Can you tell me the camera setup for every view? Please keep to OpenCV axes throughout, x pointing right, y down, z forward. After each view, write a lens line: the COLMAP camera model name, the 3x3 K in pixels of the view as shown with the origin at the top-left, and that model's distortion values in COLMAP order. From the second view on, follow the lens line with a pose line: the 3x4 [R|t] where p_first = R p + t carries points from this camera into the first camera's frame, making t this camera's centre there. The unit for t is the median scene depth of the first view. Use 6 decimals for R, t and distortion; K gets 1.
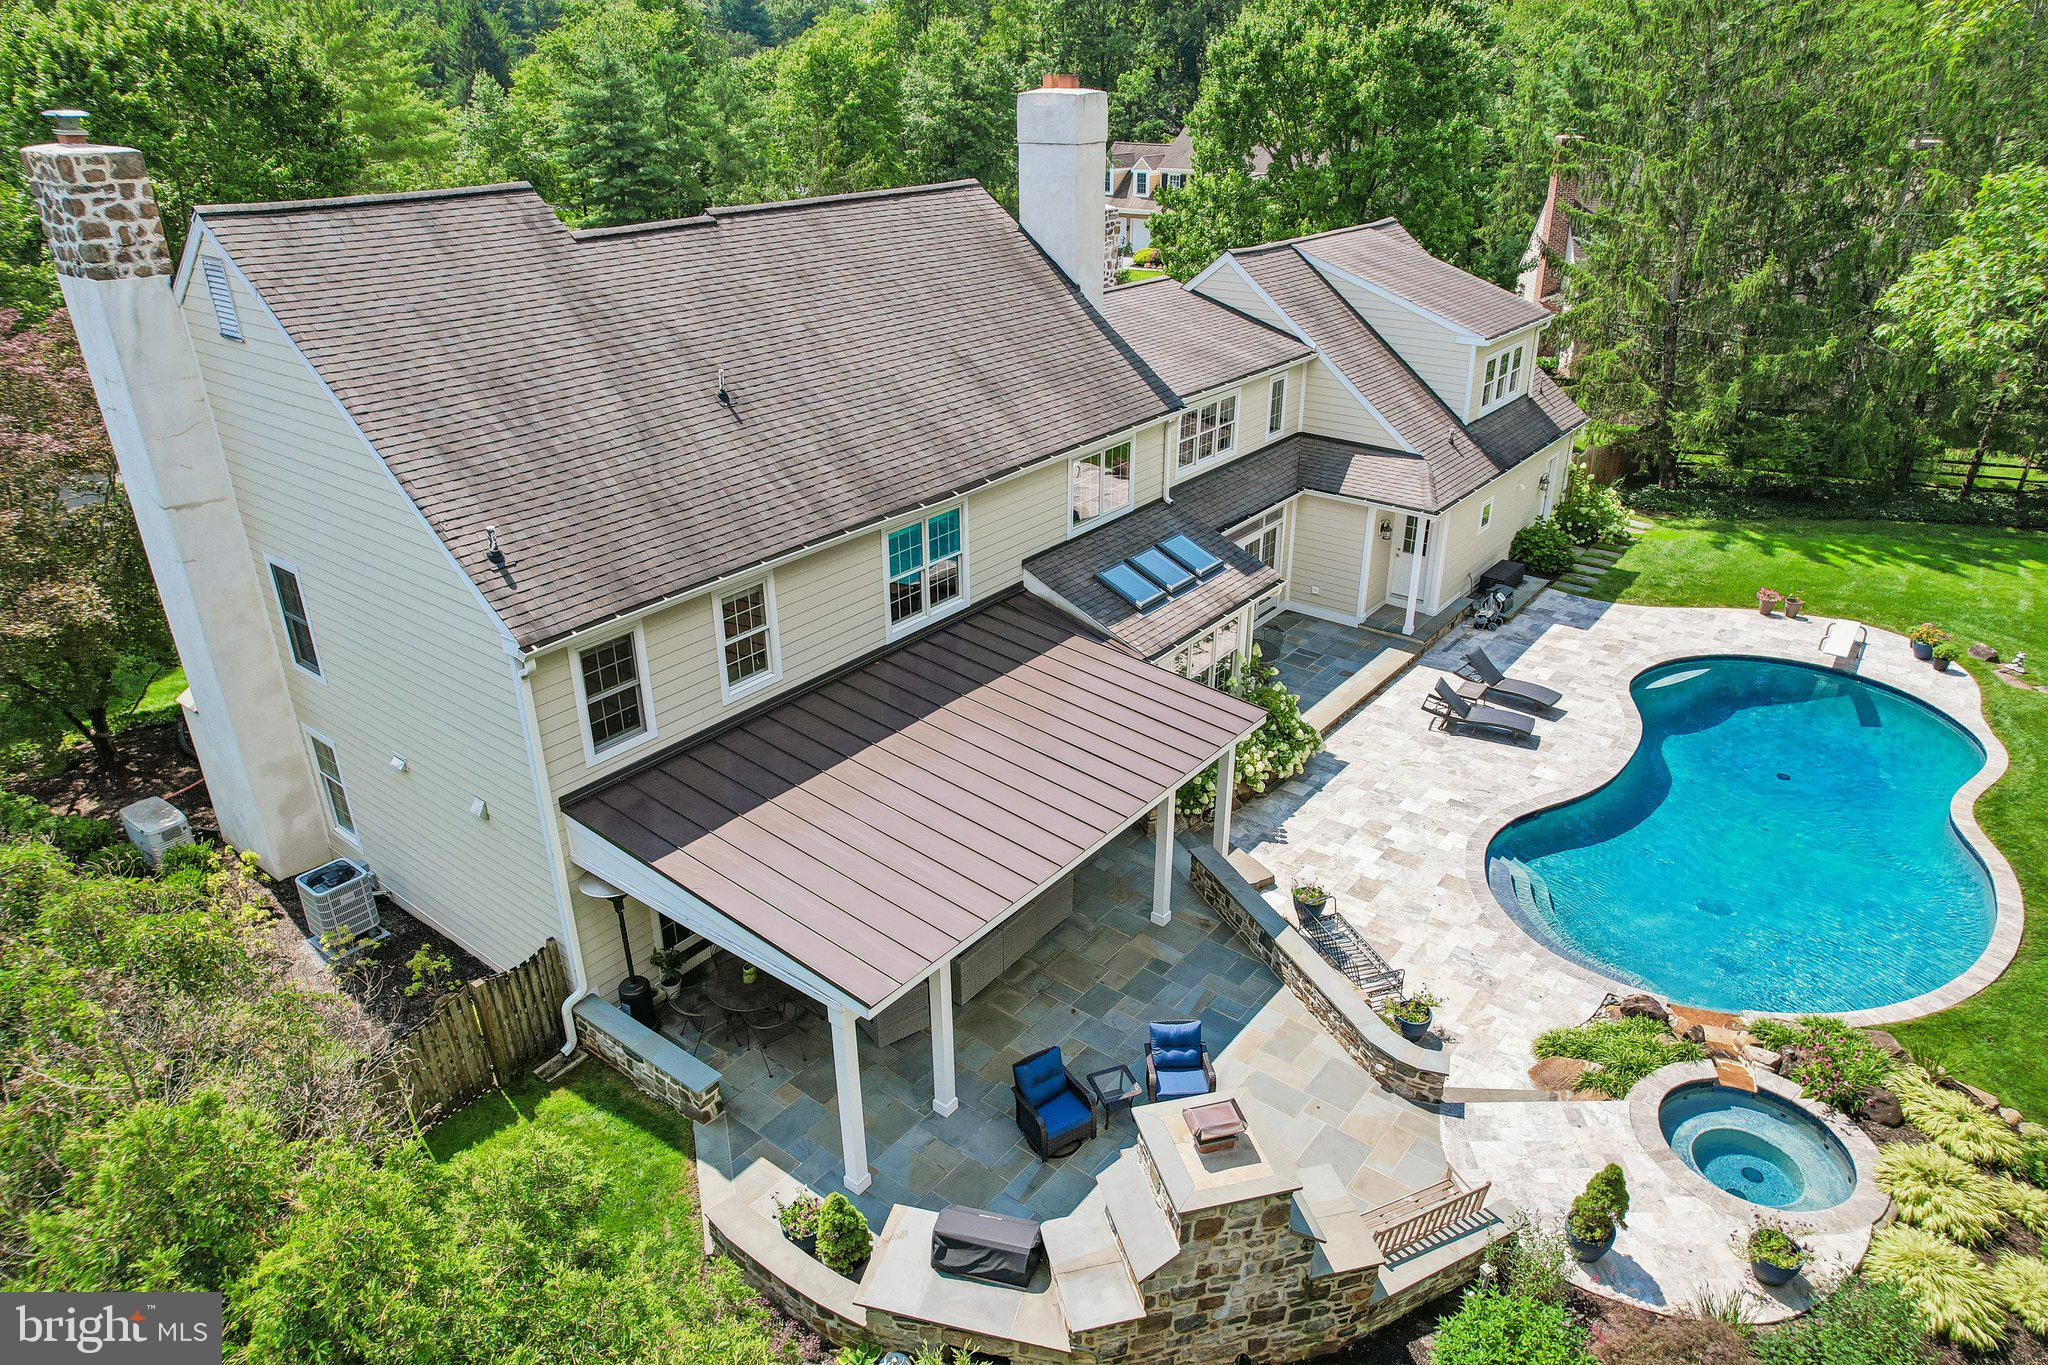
lens RADIAL K [[1292.1, 0, 1024.0], [0, 1292.1, 682.5], [0, 0, 1]] dist [-0.038426, 0.000557]
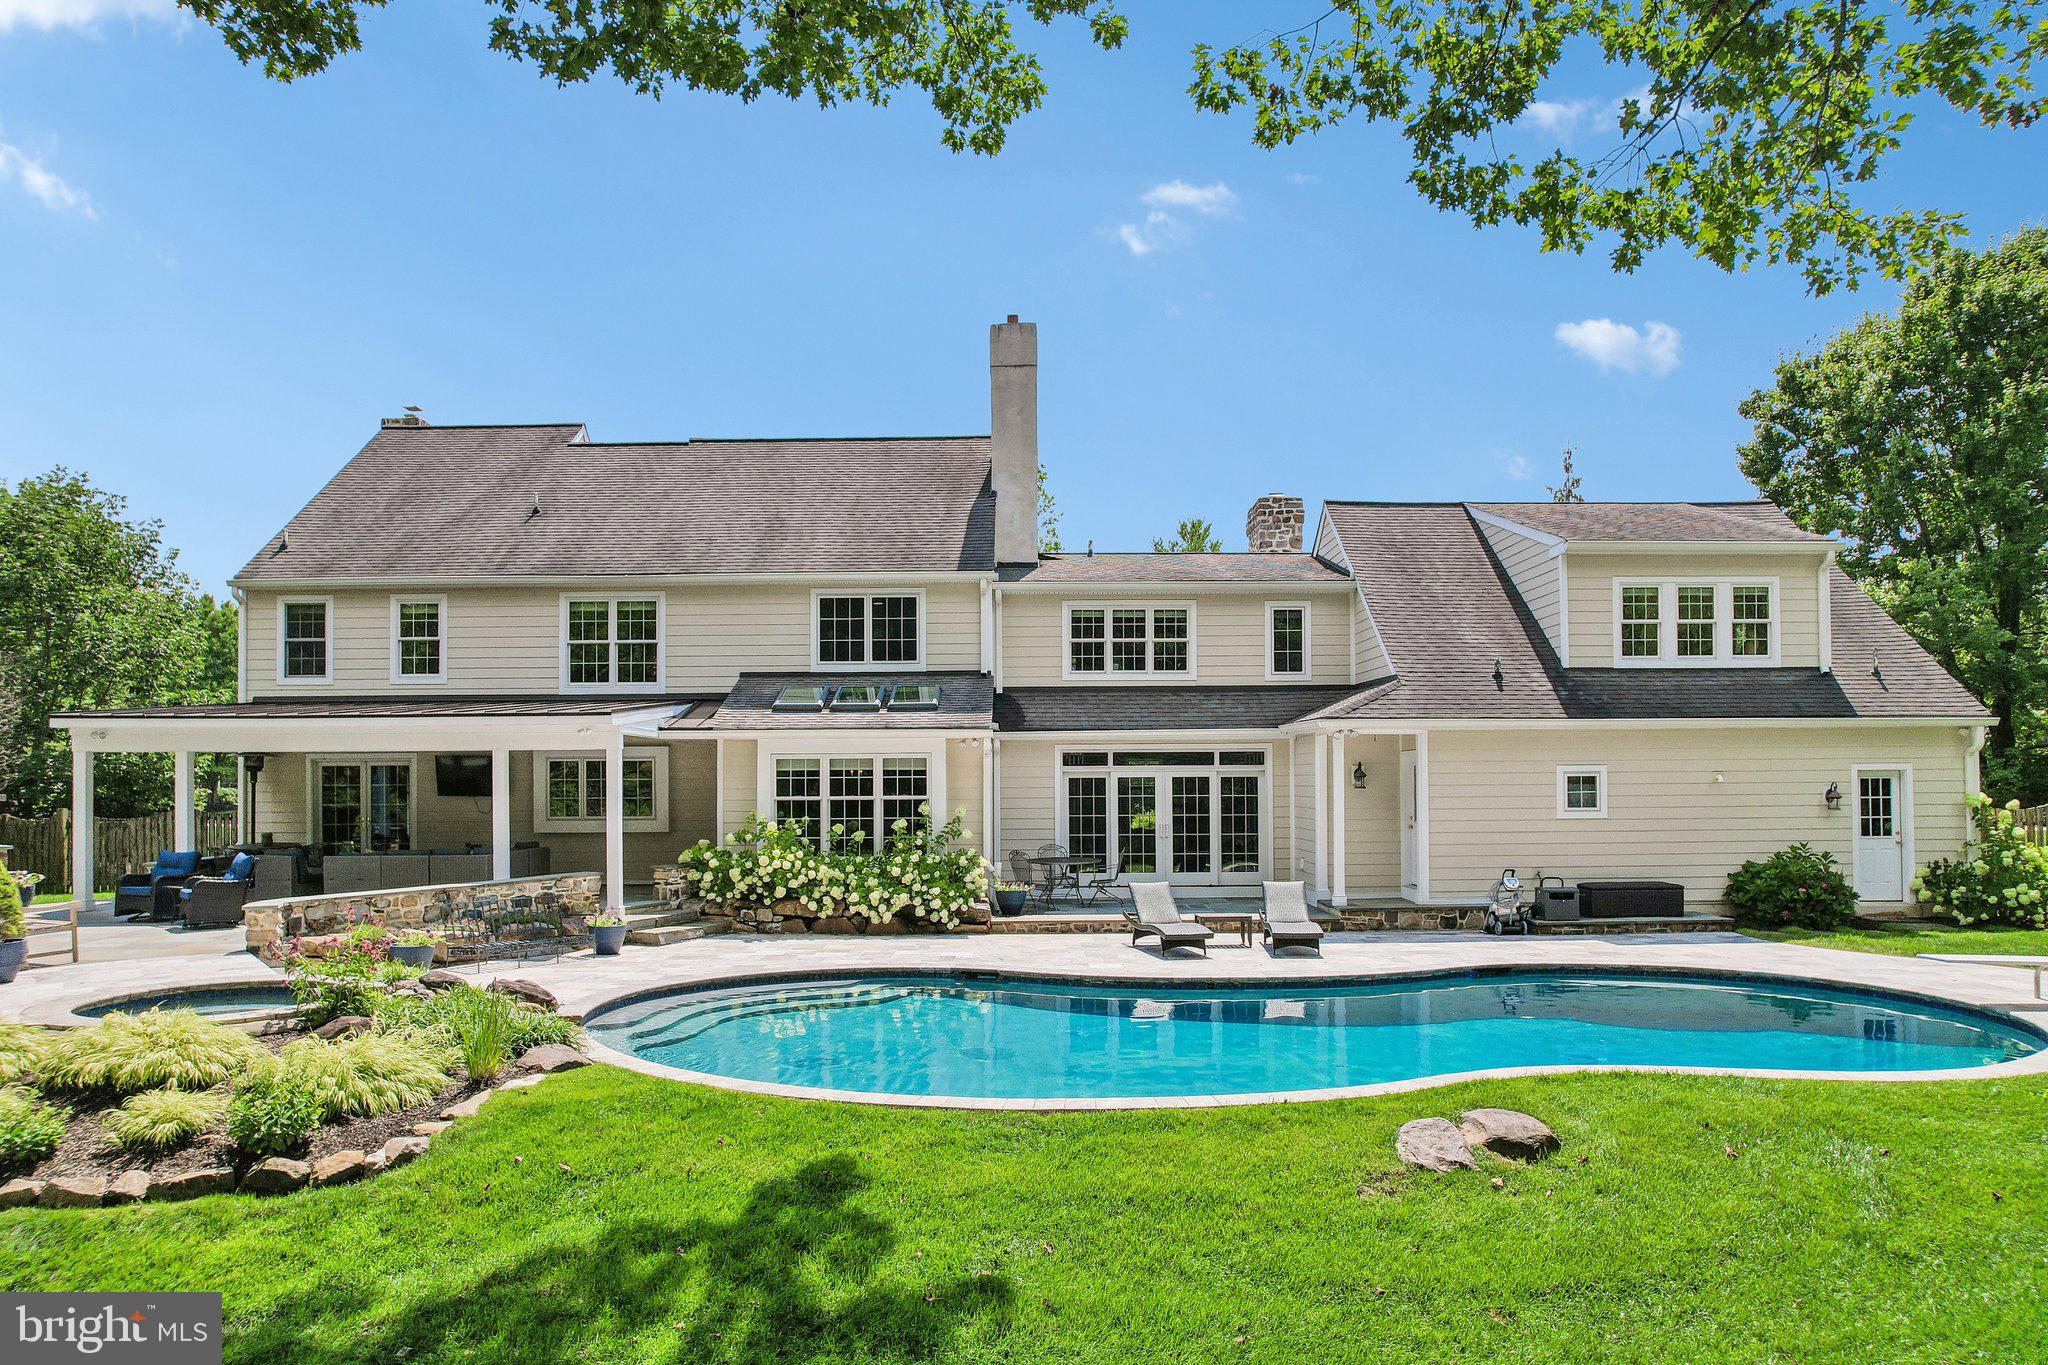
lens RADIAL K [[1313.7, 0, 1023.1], [0, 1313.7, 767.8], [0, 0, 1]] dist [-0.045167, 0.000860]
pose [[0.620204, 0.003976, -0.784431, 0.816025], [-0.337964, 0.903773, -0.262628, 0.150152], [0.707904, 0.427993, 0.561867, 0.476351]]
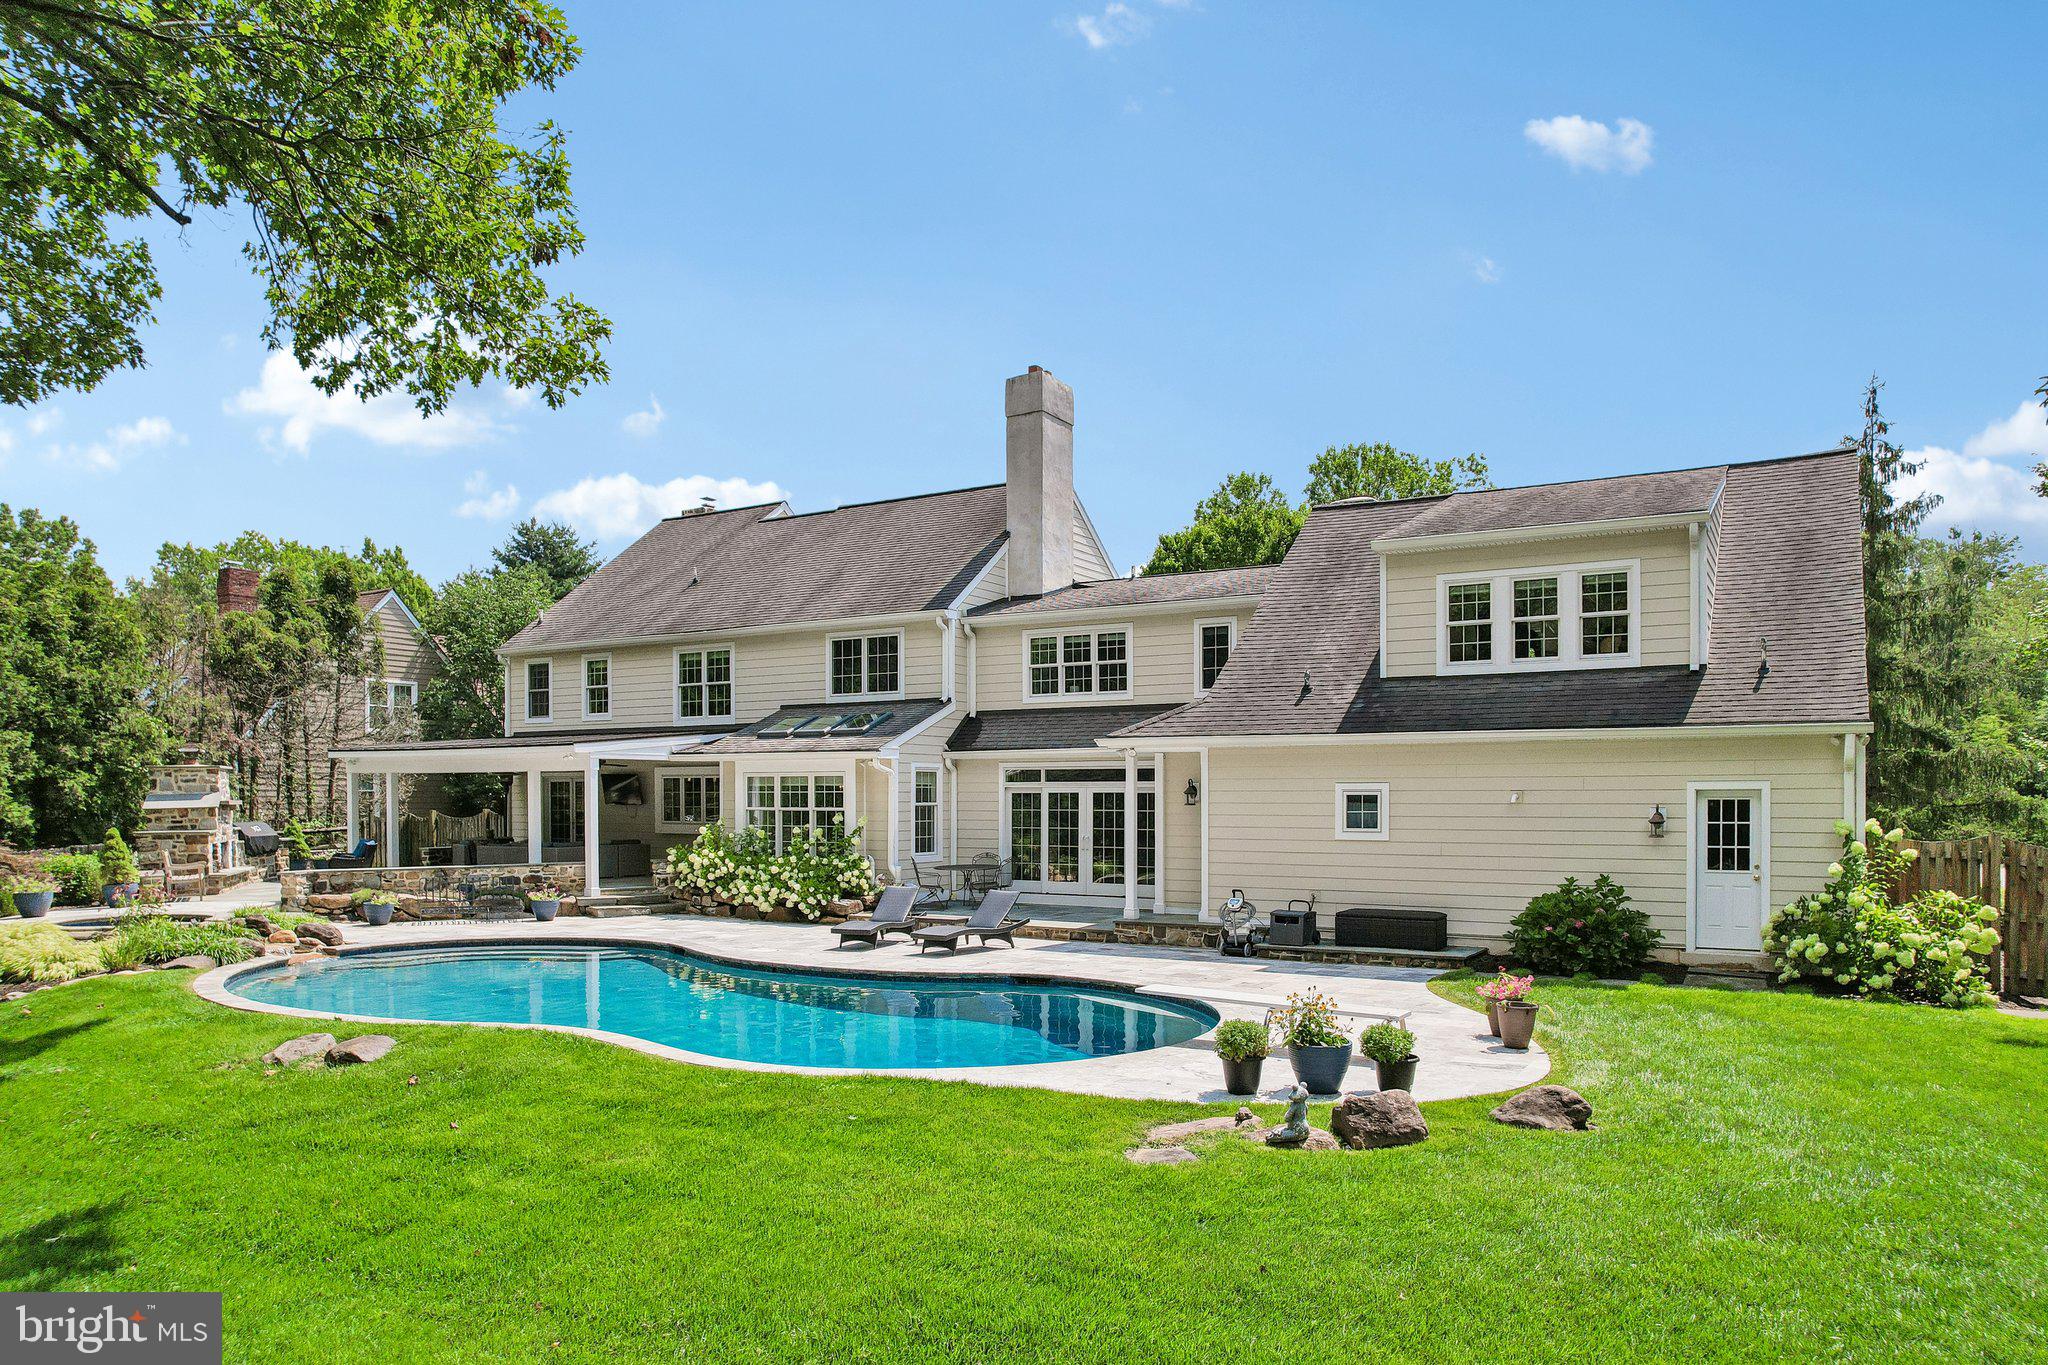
lens RADIAL K [[1338.6, 0, 1025.1], [0, 1338.6, 795.8], [0, 0, 1]] dist [-0.043539, -0.000780]
pose [[0.128165, 0.017842, -0.991592, 1.125366], [-0.423913, 0.904884, -0.038510, -0.052632], [0.896589, 0.425284, 0.123537, 0.889738]]
